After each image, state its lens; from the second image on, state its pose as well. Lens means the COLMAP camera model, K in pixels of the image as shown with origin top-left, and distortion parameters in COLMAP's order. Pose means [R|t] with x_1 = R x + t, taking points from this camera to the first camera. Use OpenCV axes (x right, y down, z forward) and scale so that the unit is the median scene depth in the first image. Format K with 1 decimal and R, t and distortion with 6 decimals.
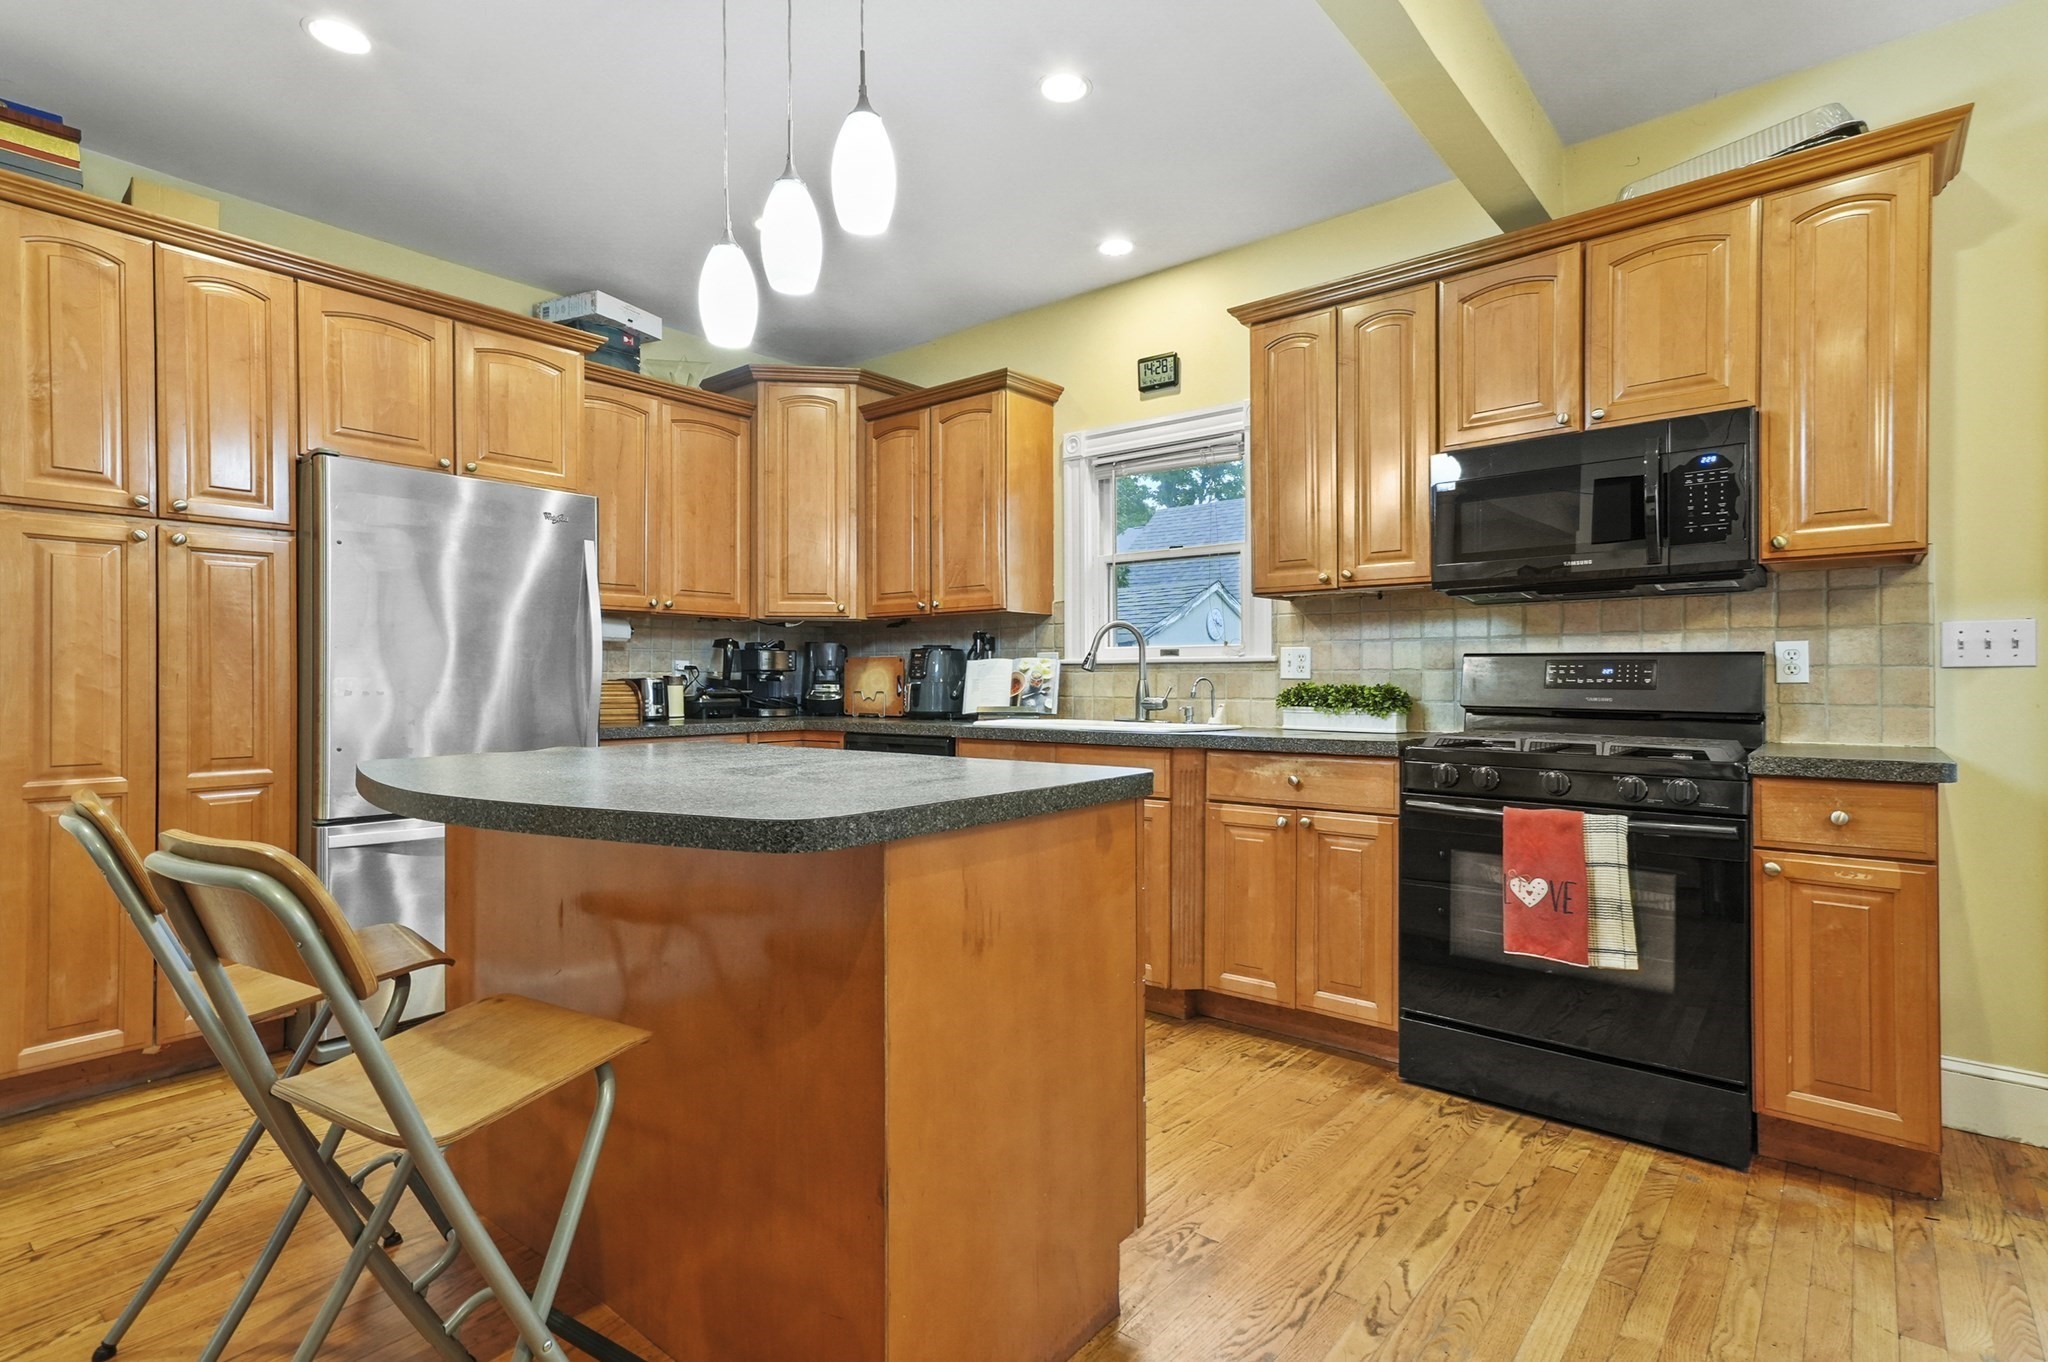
lens RADIAL K [[988.9, 0, 1024.0], [0, 988.9, 681.0], [0, 0, 1]] dist [0.000060, 0.016036]
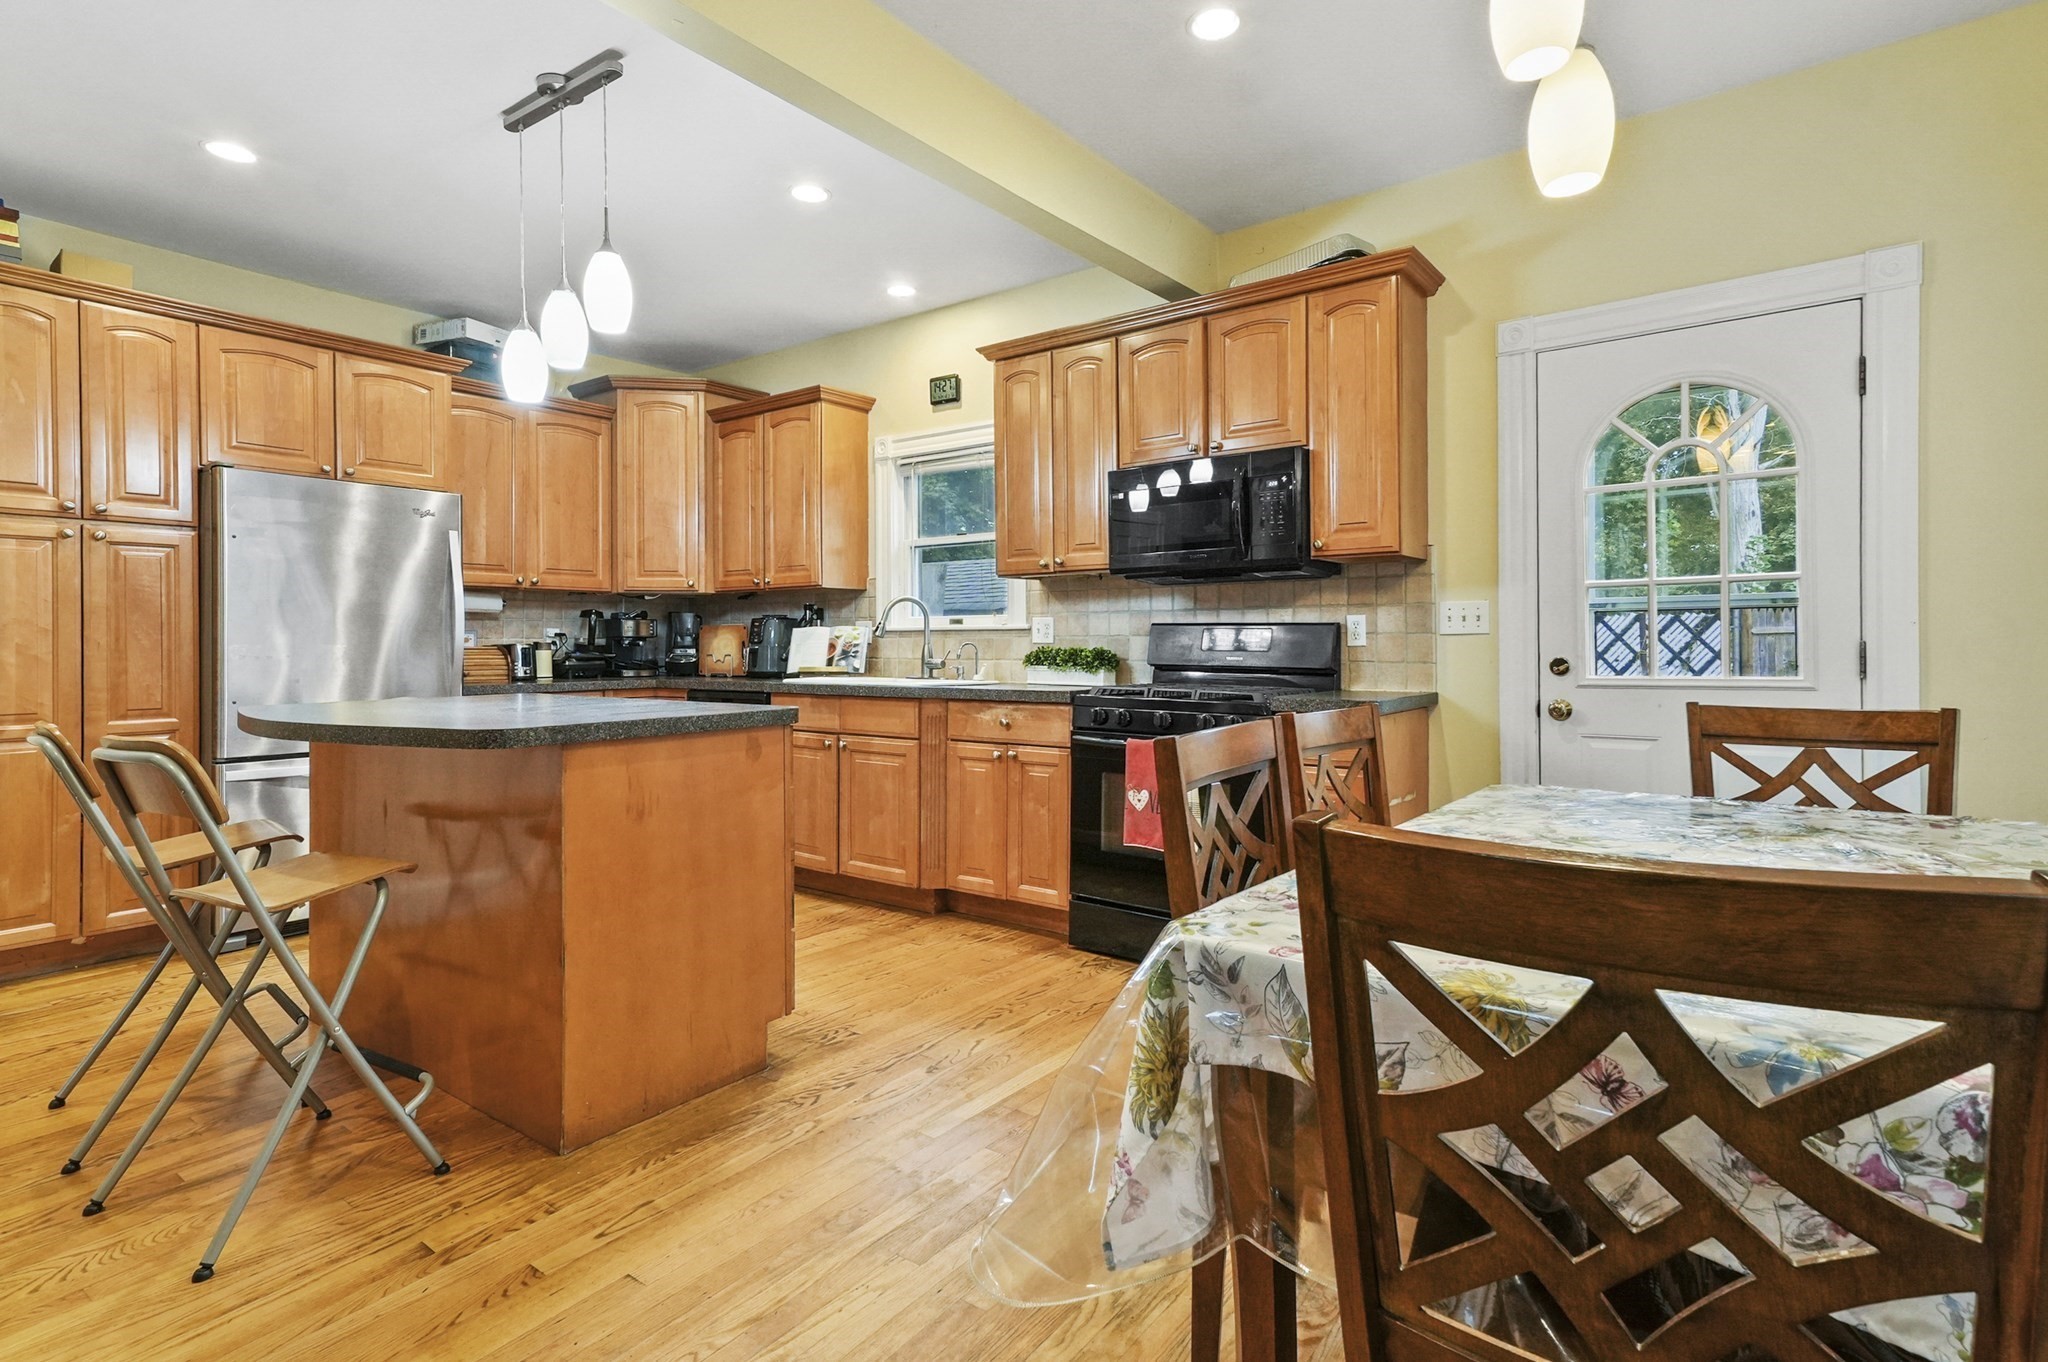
lens RADIAL K [[995.2, 0, 1029.4], [0, 995.2, 643.5], [0, 0, 1]] dist [-0.003662, 0.015590]
pose [[0.998677, -0.002713, 0.051352, 0.218767], [0.002727, 0.999996, -0.000214, -0.001964], [-0.051352, 0.000354, 0.998681, -0.274626]]
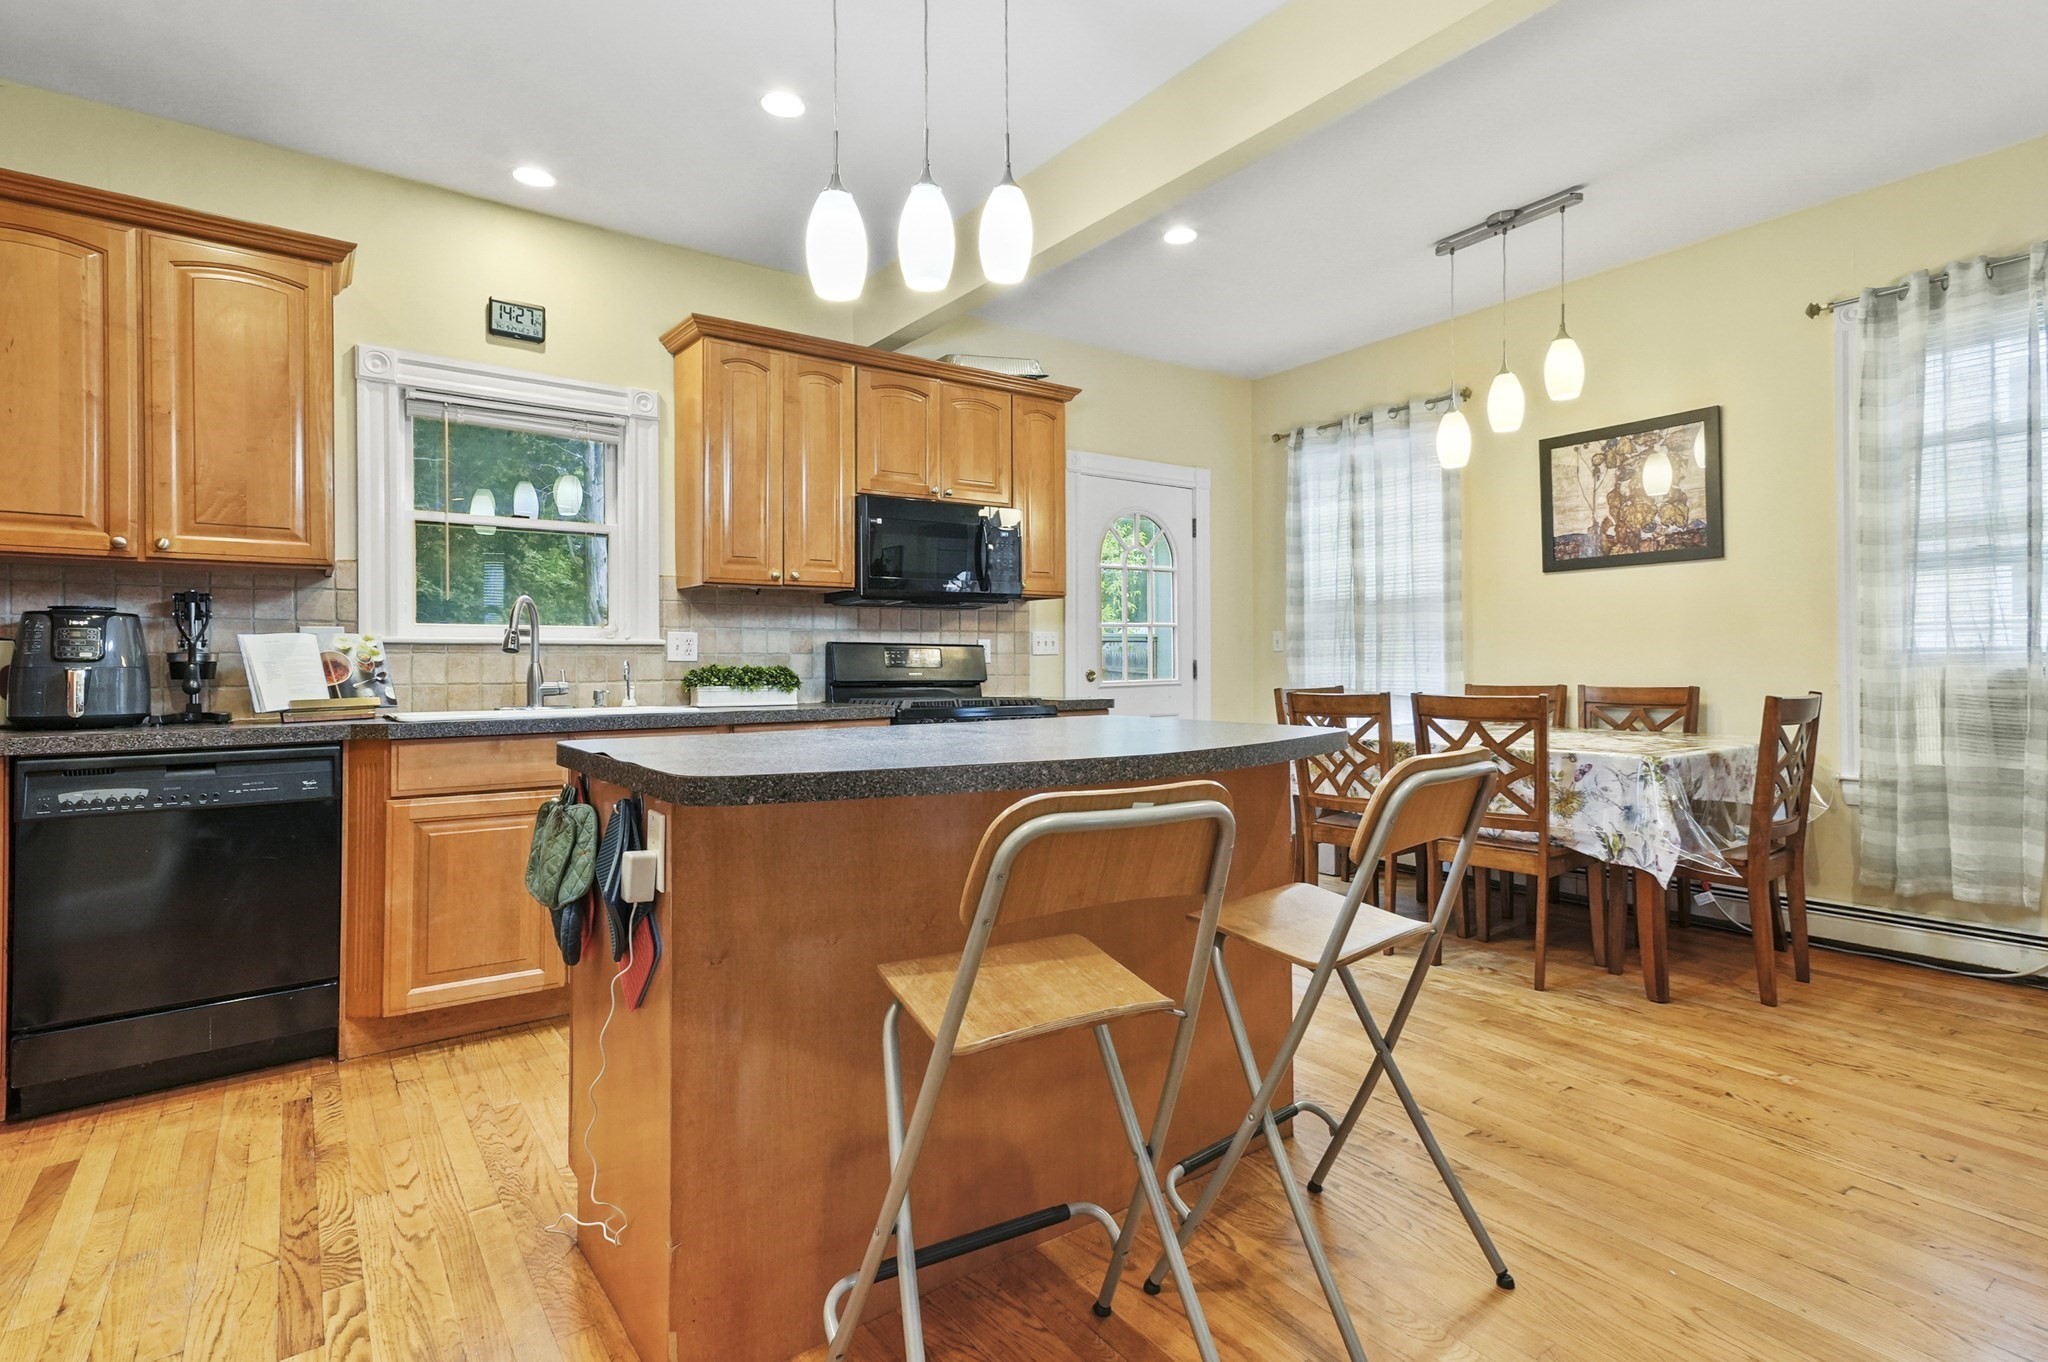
lens RADIAL K [[1011.3, 0, 1032.9], [0, 1011.3, 668.0], [0, 0, 1]] dist [-0.000151, 0.016211]
pose [[0.245655, -0.003481, 0.969351, -0.798934], [0.007662, 0.999969, 0.001650, 0.006953], [-0.969327, 0.007022, 0.245674, 0.400055]]
